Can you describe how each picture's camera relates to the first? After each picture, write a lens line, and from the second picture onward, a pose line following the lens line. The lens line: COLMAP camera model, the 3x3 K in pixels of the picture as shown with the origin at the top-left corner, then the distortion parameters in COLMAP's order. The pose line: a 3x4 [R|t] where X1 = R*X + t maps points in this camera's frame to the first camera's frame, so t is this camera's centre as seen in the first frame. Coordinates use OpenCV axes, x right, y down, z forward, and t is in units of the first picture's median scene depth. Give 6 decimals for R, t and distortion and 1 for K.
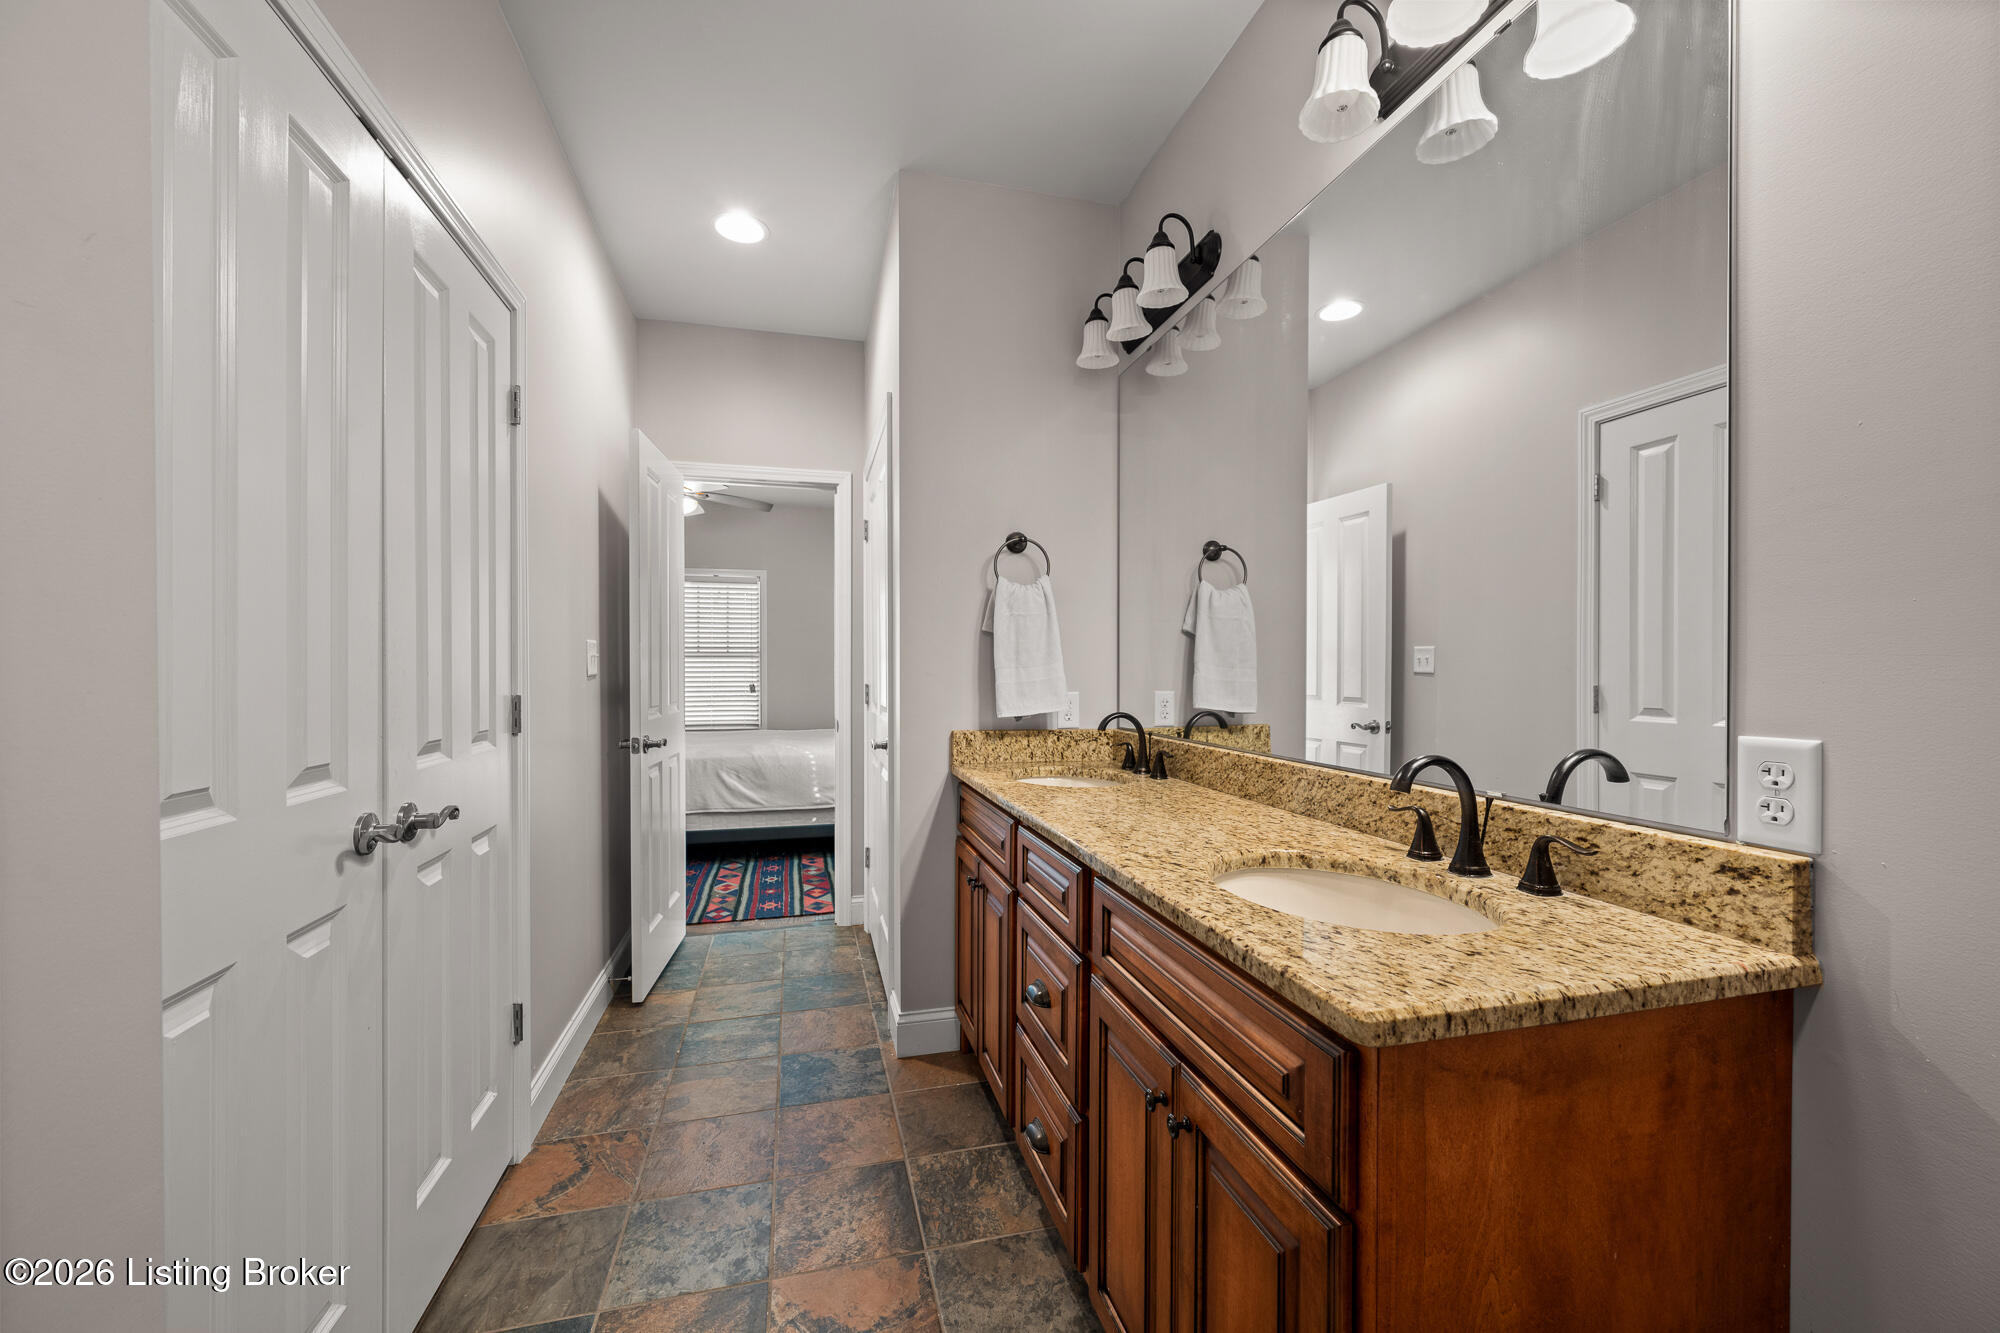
lens RADIAL K [[784.0, 0, 999.0], [0, 784.0, 669.4], [0, 0, 1]] dist [-0.003230, 0.000294]
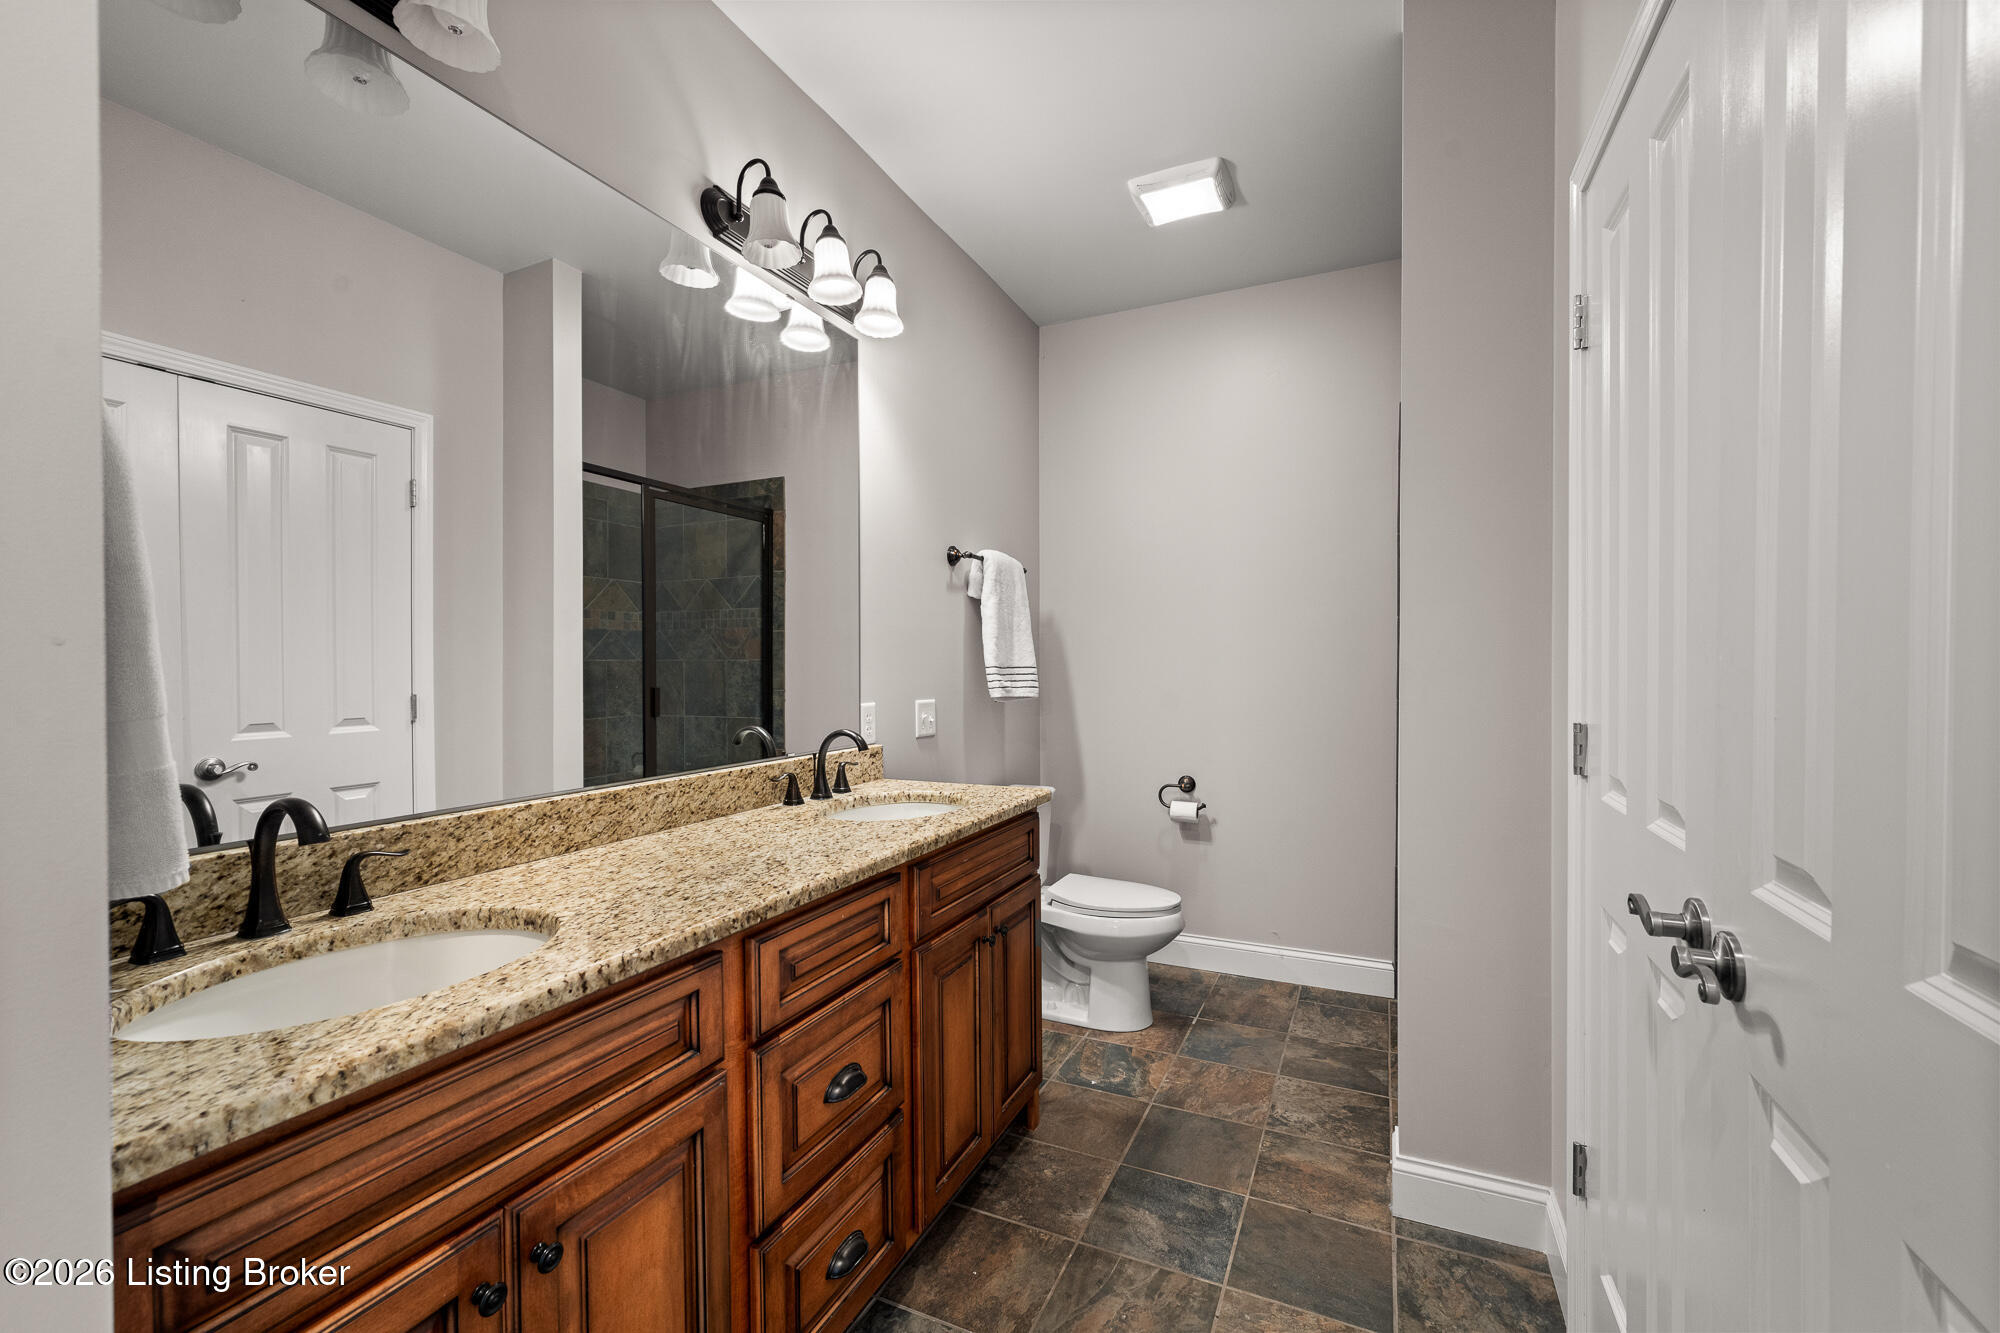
lens RADIAL K [[810.3, 0, 1001.8], [0, 810.3, 671.1], [0, 0, 1]] dist [-0.001517, 0.000015]
pose [[-0.767933, -0.005160, 0.640510, -0.550629], [0.003238, 0.999924, 0.011937, -0.025718], [-0.640523, 0.011241, -0.767857, 1.377085]]
